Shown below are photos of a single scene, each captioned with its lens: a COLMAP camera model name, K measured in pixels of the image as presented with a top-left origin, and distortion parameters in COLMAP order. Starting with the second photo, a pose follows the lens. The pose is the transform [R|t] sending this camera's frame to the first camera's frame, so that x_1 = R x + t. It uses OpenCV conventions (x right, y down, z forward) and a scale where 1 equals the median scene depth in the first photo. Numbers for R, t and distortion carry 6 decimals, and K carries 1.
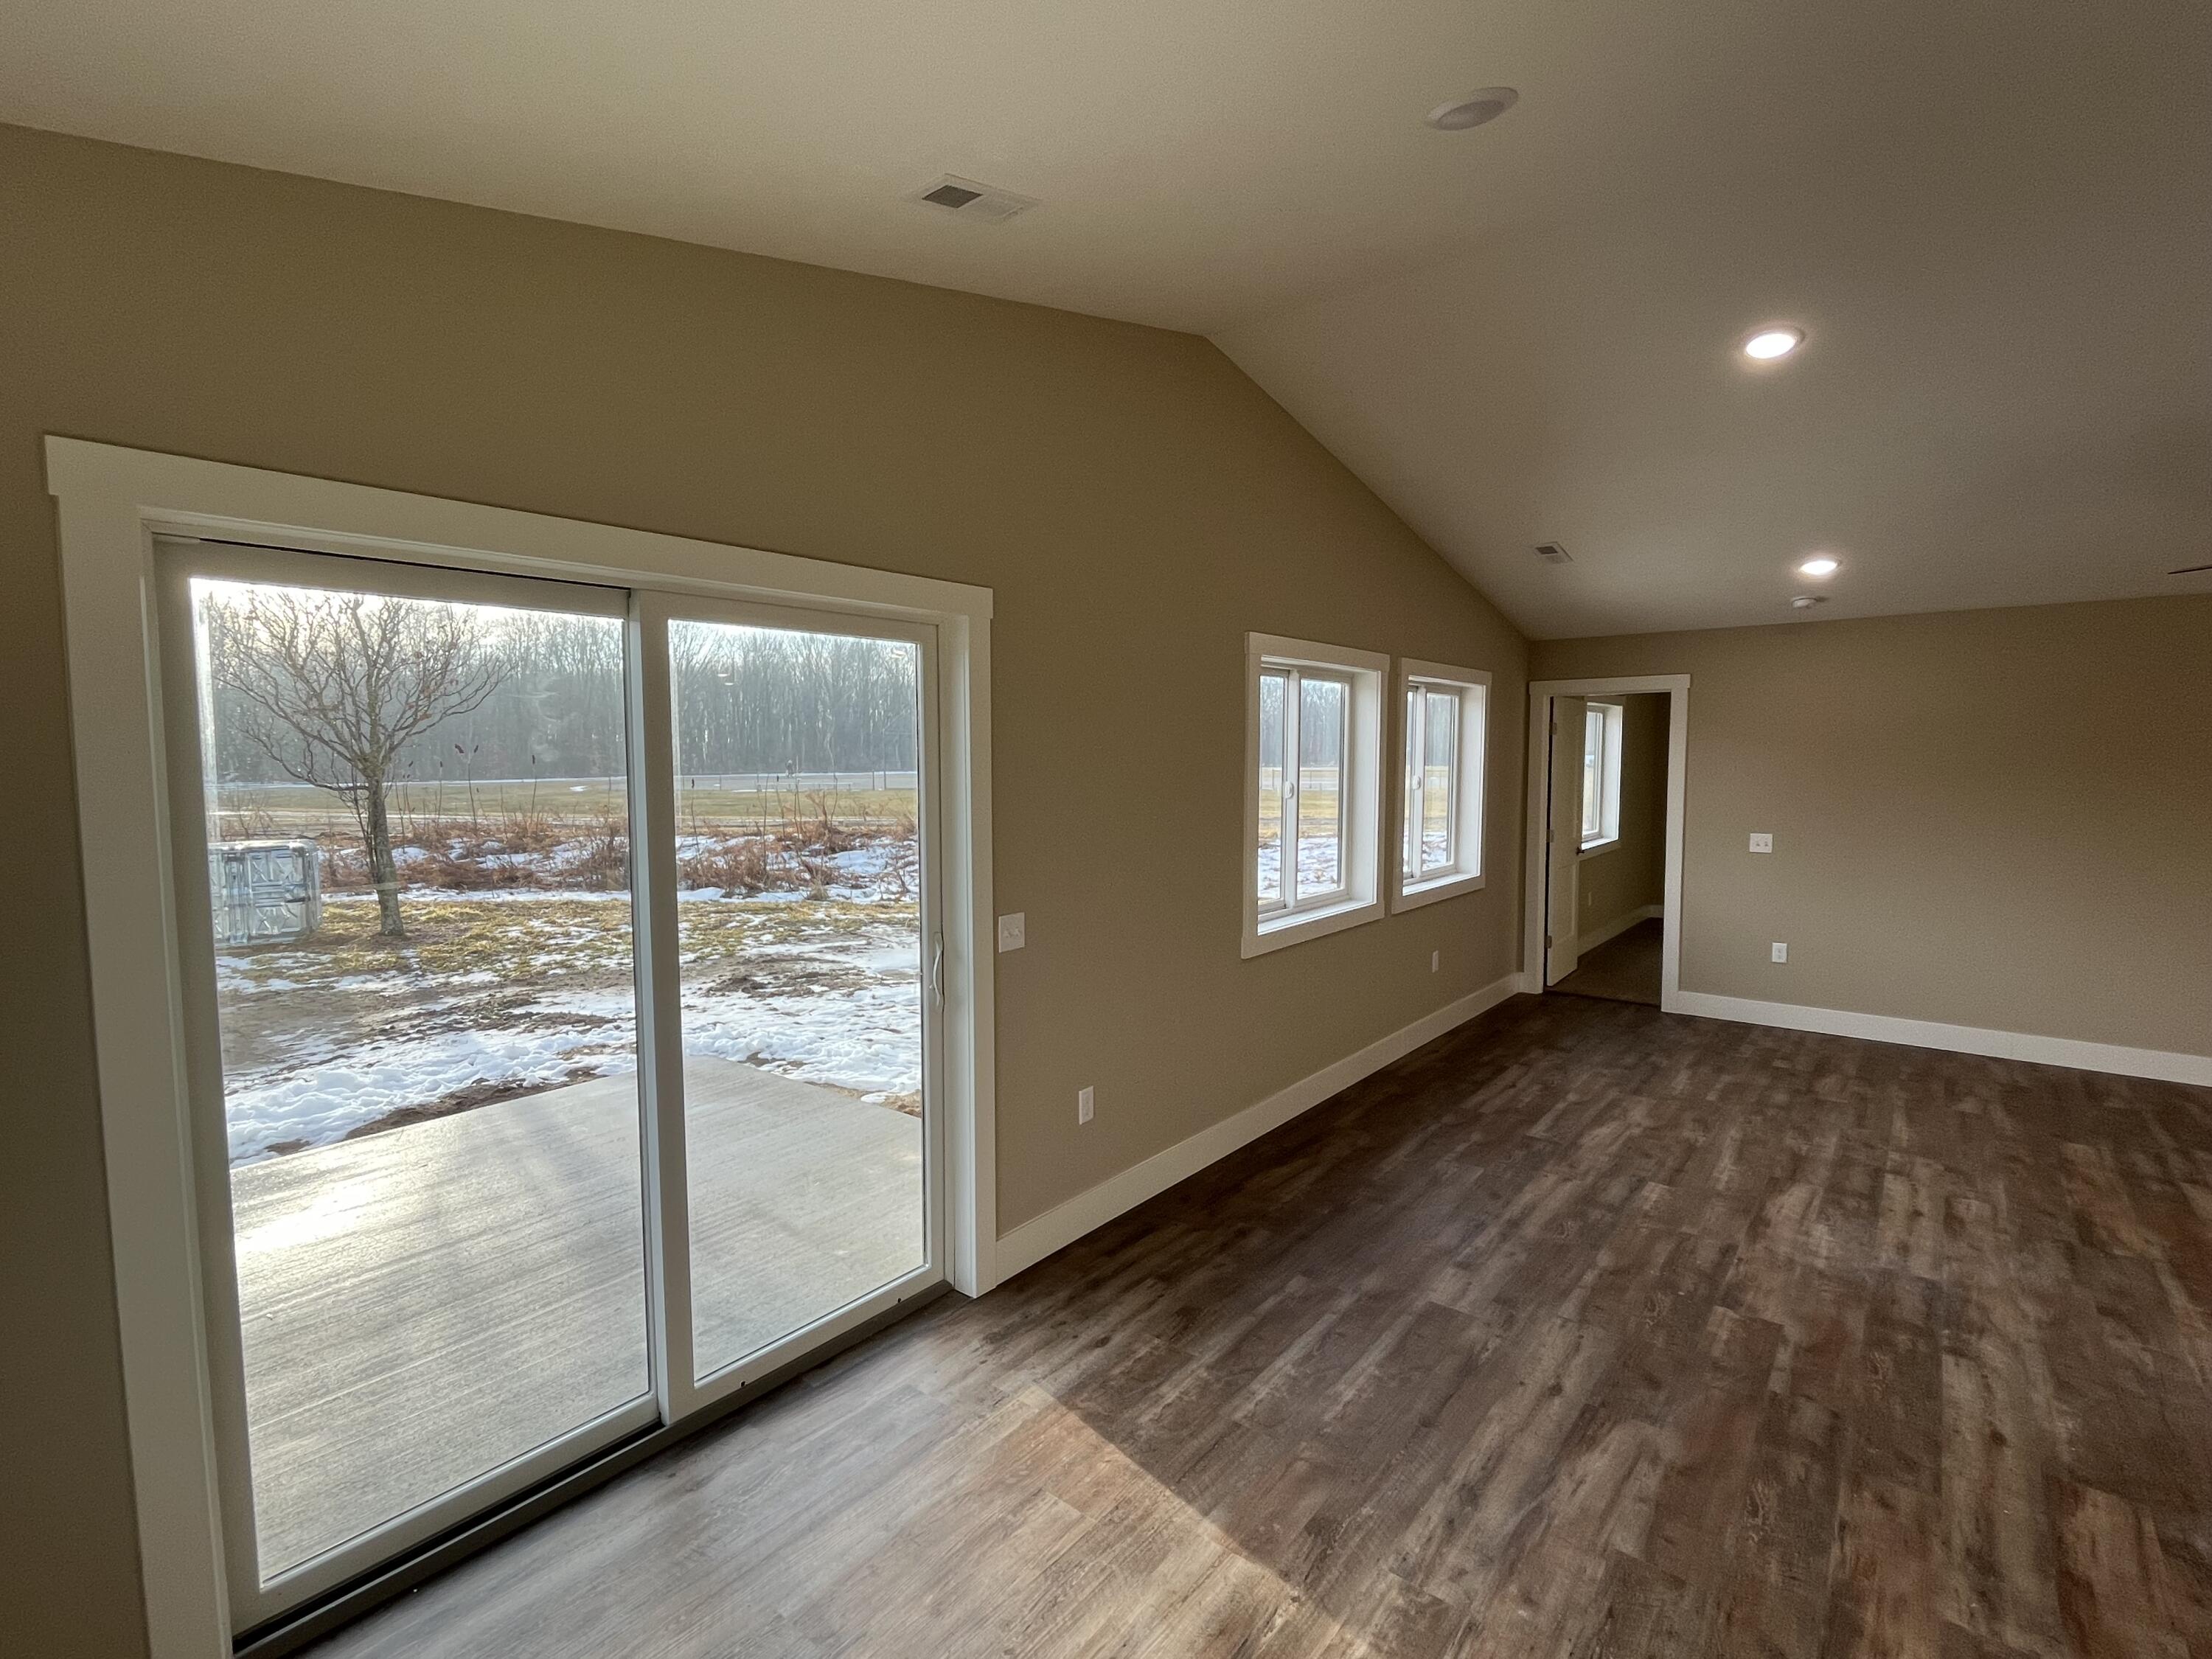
lens RADIAL K [[1026.7, 0, 1102.8], [0, 1026.7, 826.2], [0, 0, 1]] dist [-0.002610, -0.000651]
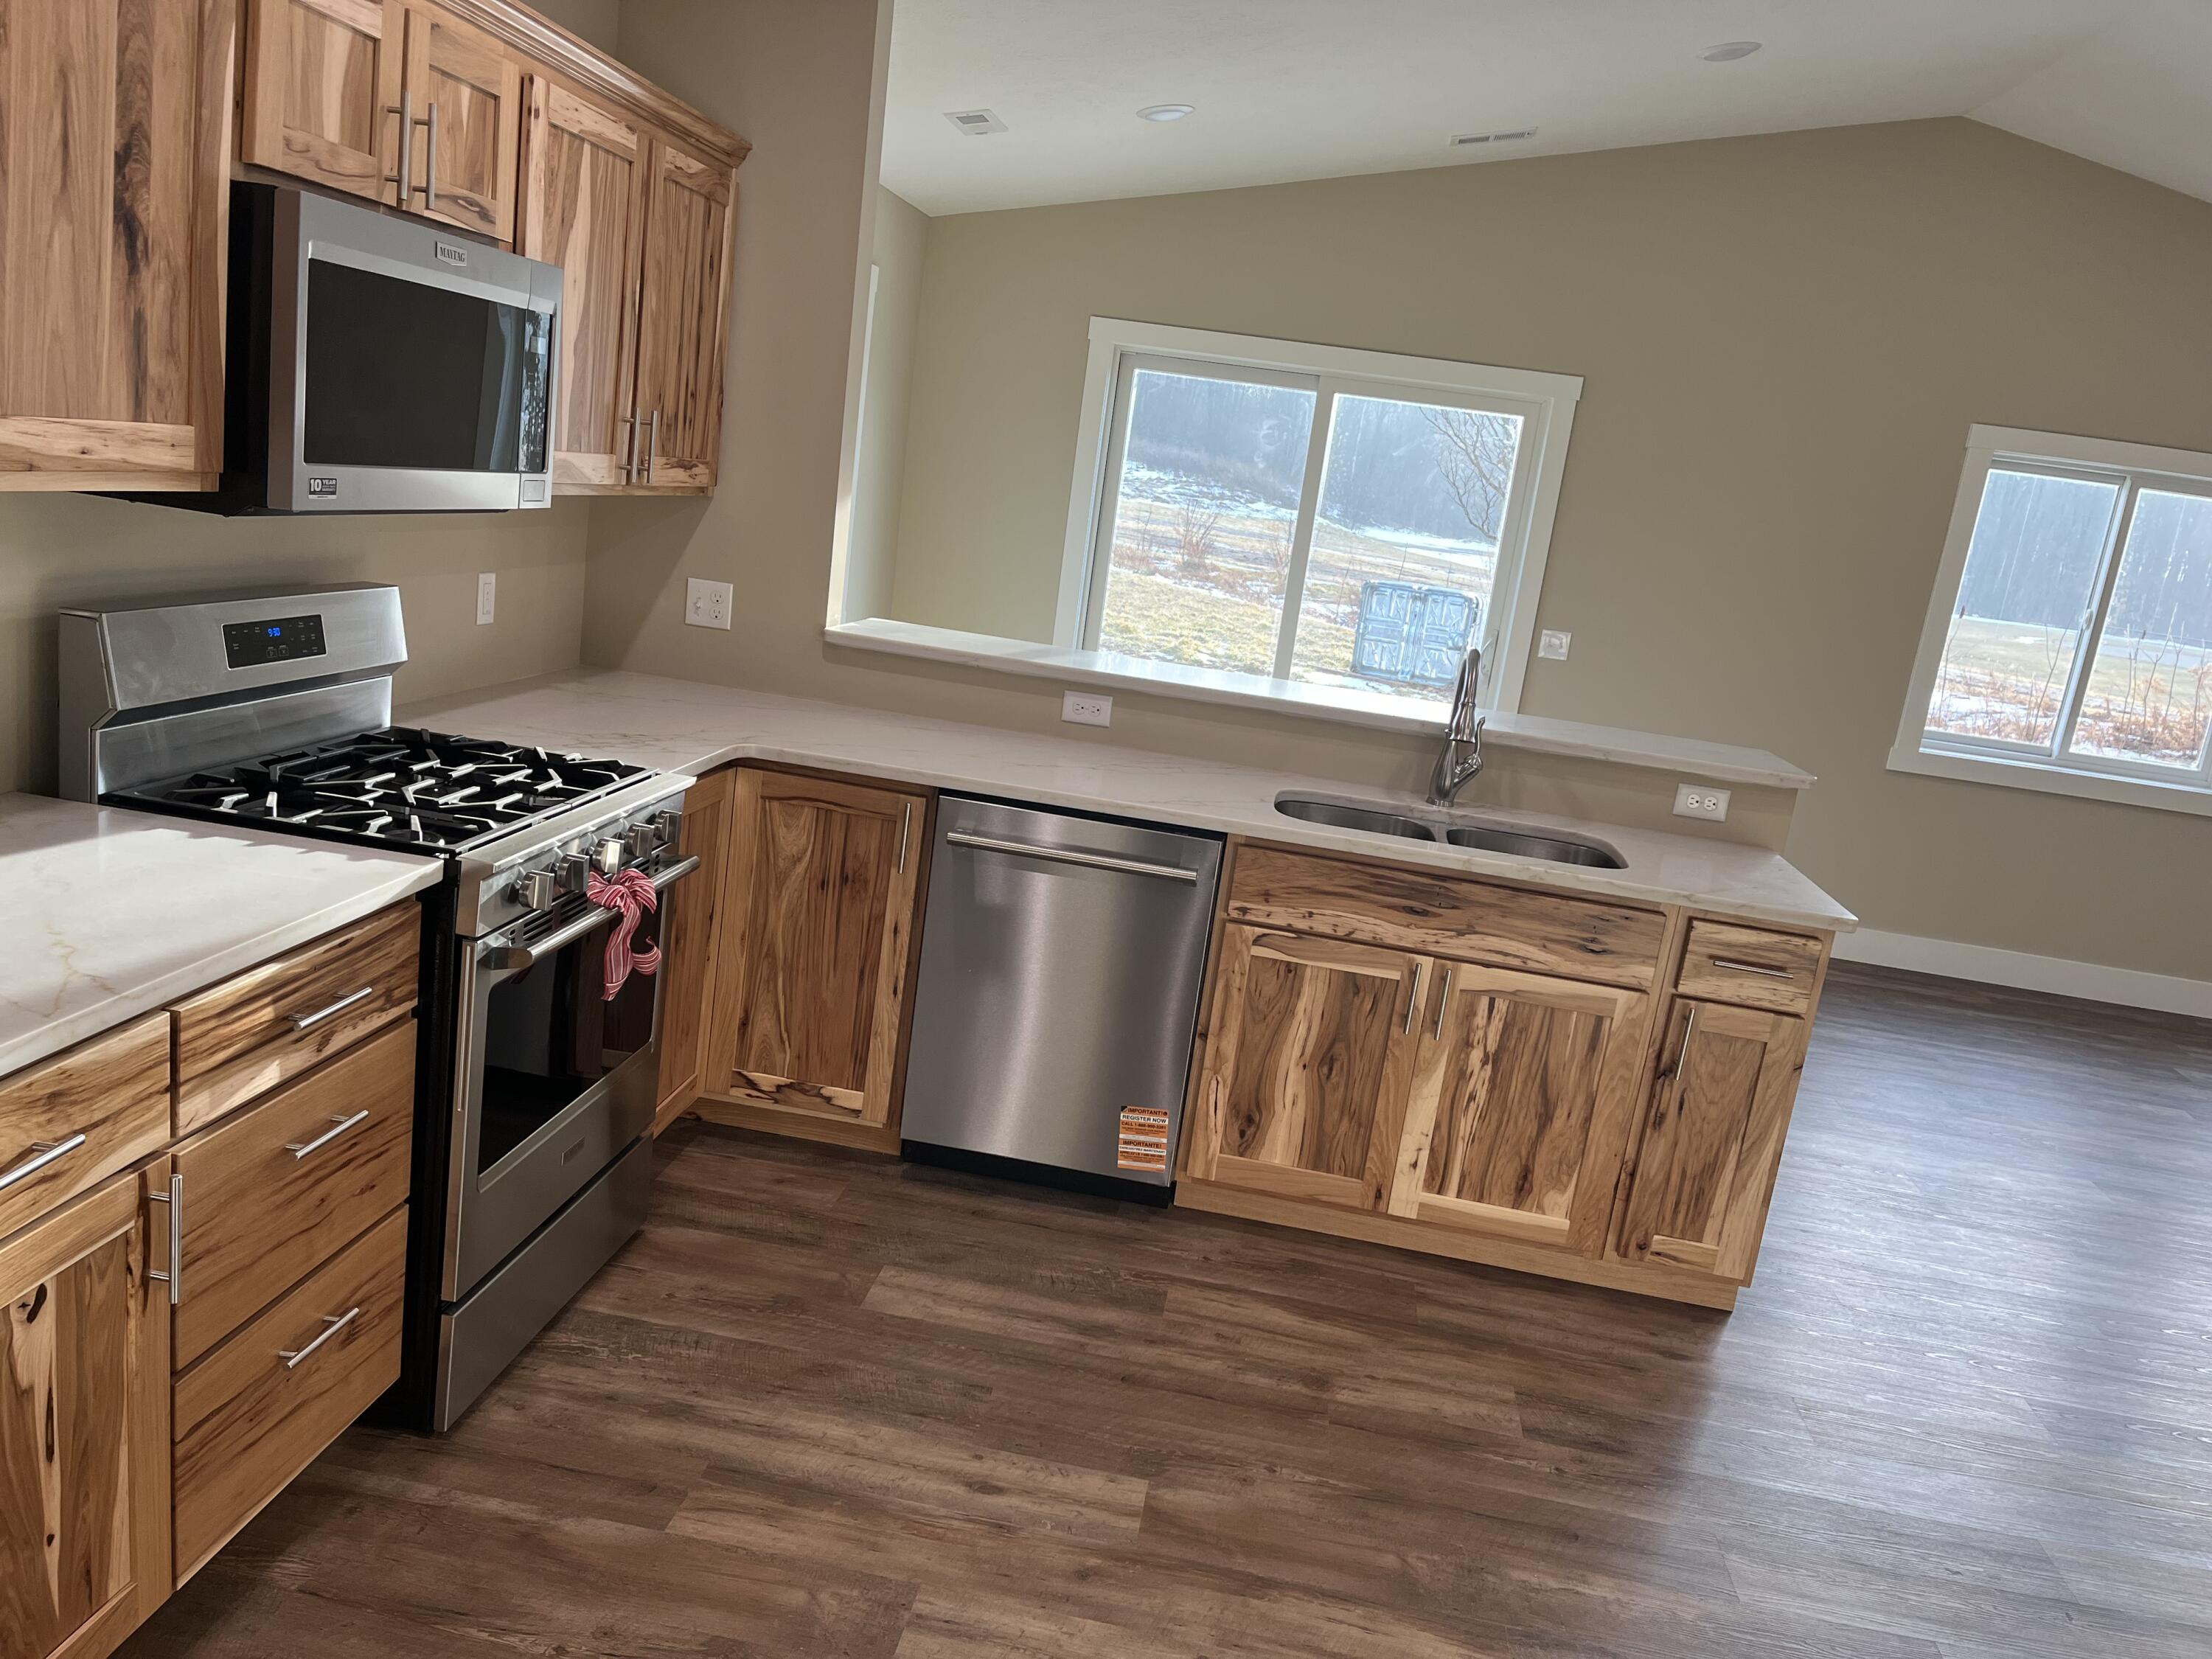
lens RADIAL K [[1670.3, 0, 1110.3], [0, 1670.3, 835.6], [0, 0, 1]] dist [0.047457, -0.041982]
pose [[0.522842, 0.257001, -0.812765, 1.325015], [-0.195812, 0.964182, 0.178916, 0.062424], [0.829635, 0.065604, 0.554439, -0.595775]]
